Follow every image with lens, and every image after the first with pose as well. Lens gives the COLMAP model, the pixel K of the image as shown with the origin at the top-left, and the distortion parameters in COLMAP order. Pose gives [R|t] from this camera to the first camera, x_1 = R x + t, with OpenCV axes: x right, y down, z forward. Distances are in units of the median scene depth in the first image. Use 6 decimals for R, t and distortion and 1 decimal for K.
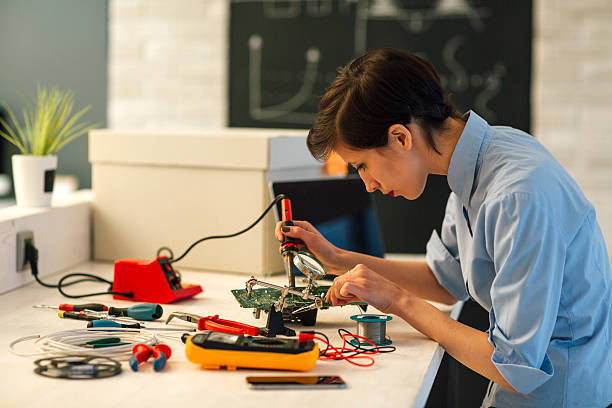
lens RADIAL K [[1652.0, 0, 306.0], [0, 1652.0, 204.0], [0, 0, 1]] dist [-0.040974, 0.081128]
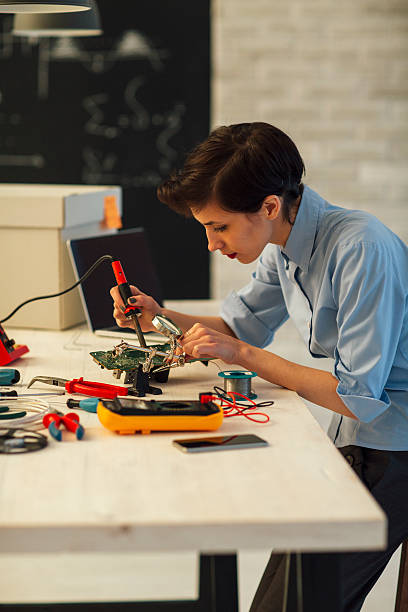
lens RADIAL K [[1652.0, 0, 204.0], [0, 1652.0, 306.0], [0, 0, 1]] dist [-0.040974, 0.081128]
pose [[0.970928, -0.043591, 0.235370, -0.219390], [0.029891, 0.997661, 0.061467, -0.039430], [-0.237499, -0.052645, 0.969960, -0.030889]]
